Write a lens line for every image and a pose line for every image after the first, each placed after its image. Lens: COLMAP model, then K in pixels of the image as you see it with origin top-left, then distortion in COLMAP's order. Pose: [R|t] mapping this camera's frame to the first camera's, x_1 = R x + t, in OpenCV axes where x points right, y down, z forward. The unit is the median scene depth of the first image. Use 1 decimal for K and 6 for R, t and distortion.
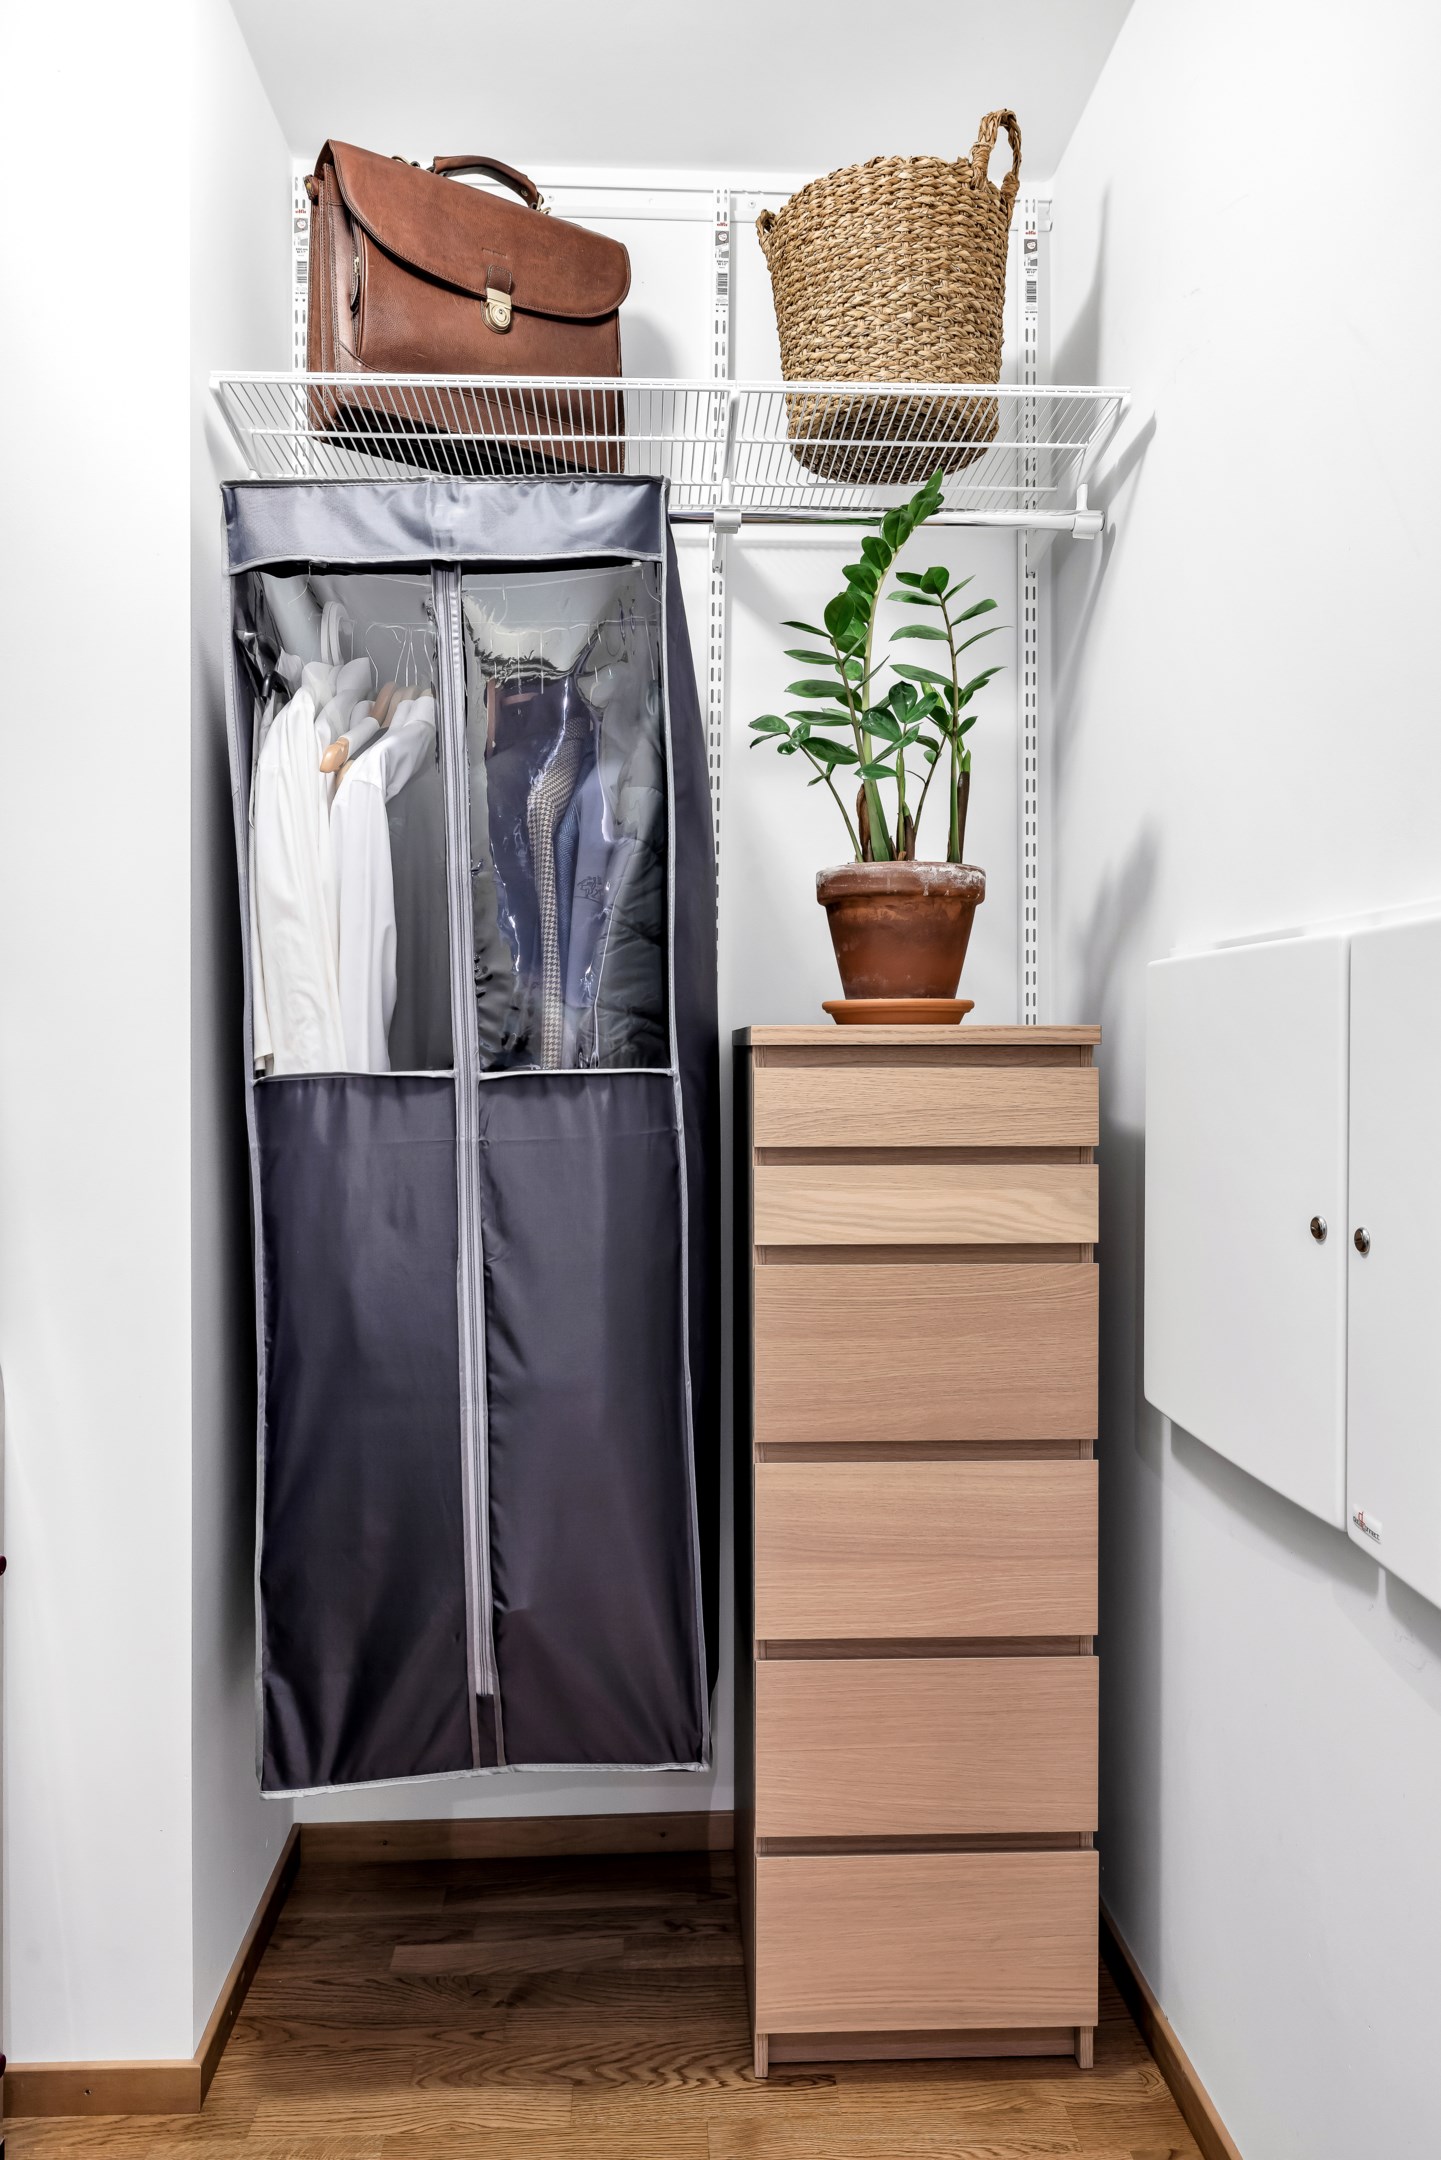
lens RADIAL K [[1520.6, 0, 720.5], [0, 1520.6, 1080.0], [0, 0, 1]] dist [-0.003279, -0.000816]
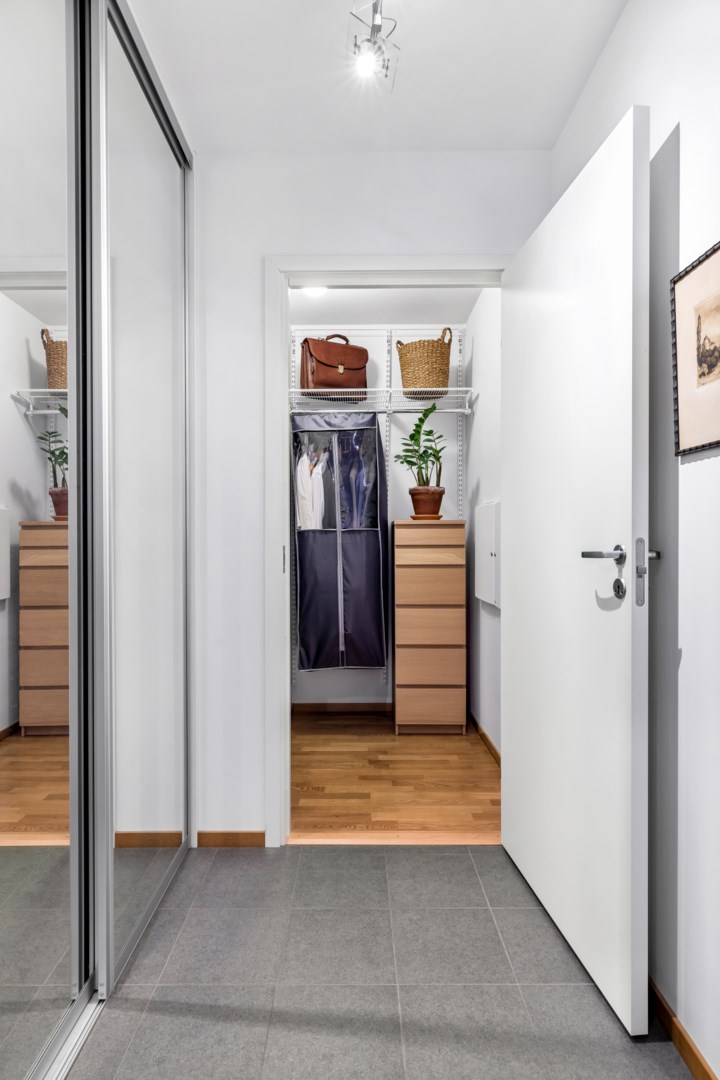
lens RADIAL K [[589.7, 0, 360.0], [0, 589.7, 540.0], [0, 0, 1]] dist [-0.001924, -0.000046]
pose [[0.998734, -0.001792, -0.050269, 0.004177], [0.001036, 0.999886, -0.015067, 0.054434], [0.050290, 0.014996, 0.998622, -0.881190]]
